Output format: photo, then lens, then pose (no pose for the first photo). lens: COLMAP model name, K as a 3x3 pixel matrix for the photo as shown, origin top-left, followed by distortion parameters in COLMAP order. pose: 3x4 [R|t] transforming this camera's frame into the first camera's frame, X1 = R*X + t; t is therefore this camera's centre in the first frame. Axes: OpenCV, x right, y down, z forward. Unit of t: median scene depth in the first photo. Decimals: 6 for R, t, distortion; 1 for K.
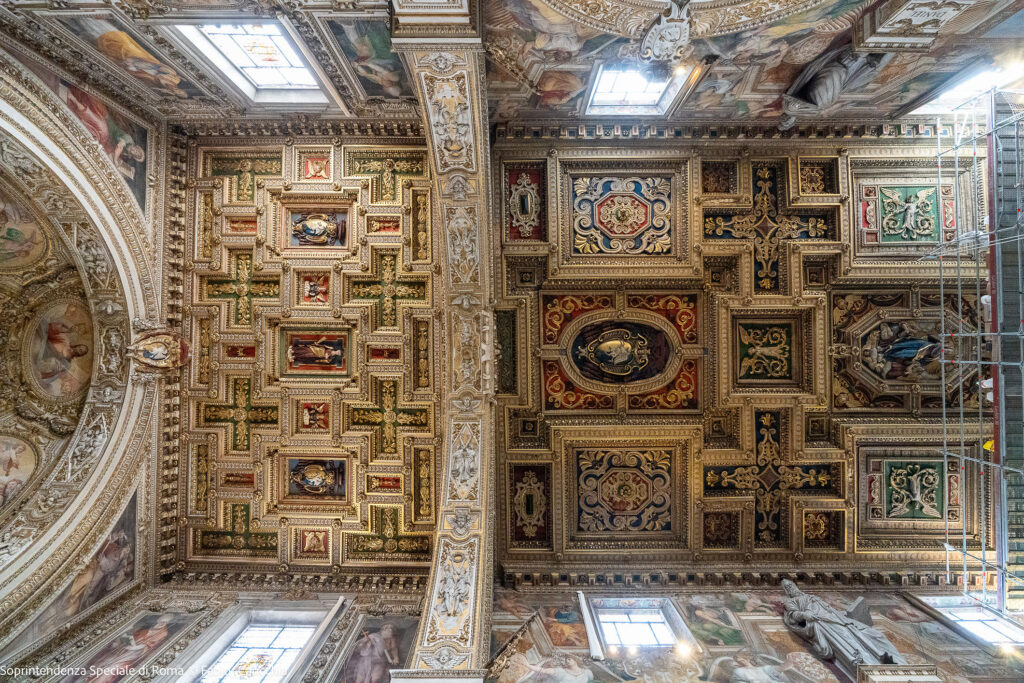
lens RADIAL K [[468.3, 0, 508.2], [0, 468.3, 333.7], [0, 0, 1]] dist [0.001960, 0.002208]
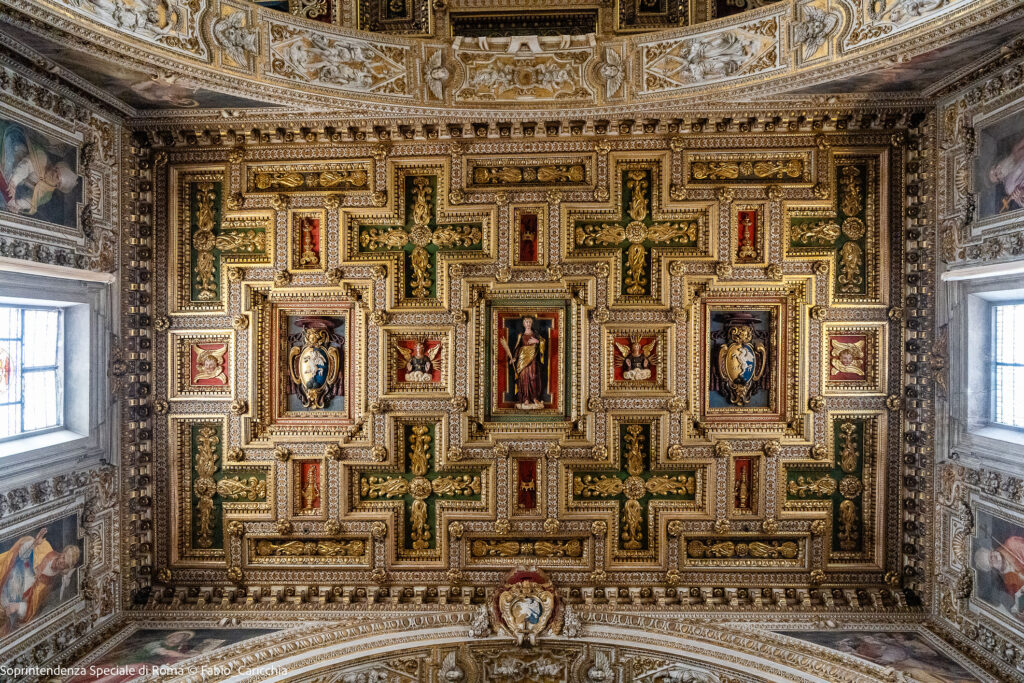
lens RADIAL K [[745.7, 0, 522.6], [0, 745.7, 339.0], [0, 0, 1]] dist [0.013057, -0.001725]
pose [[-0.006927, -0.999864, 0.014994, -0.400960], [0.999720, -0.006584, 0.022744, 0.012632], [-0.022643, 0.015148, 0.999629, 0.068814]]
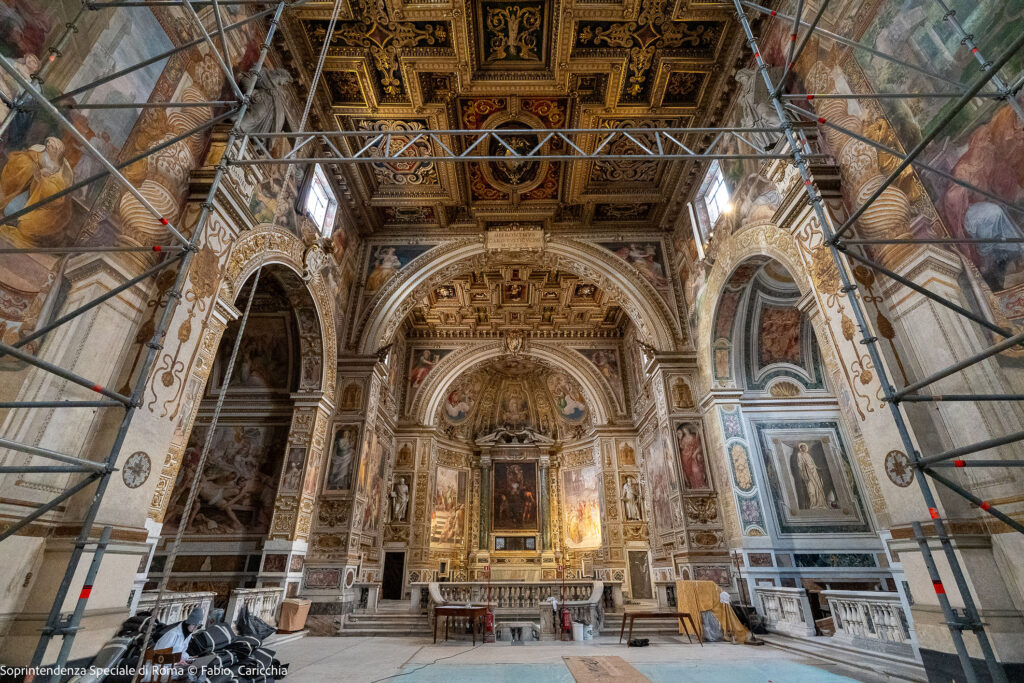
lens RADIAL K [[468.3, 0, 511.0], [0, 468.3, 342.1], [0, 0, 1]] dist [0.001960, 0.002208]
pose [[-0.010515, -0.446295, -0.894824, 1.119983], [0.999601, -0.028156, 0.002297, 0.013927], [-0.026220, -0.894443, 0.446413, 0.034027]]
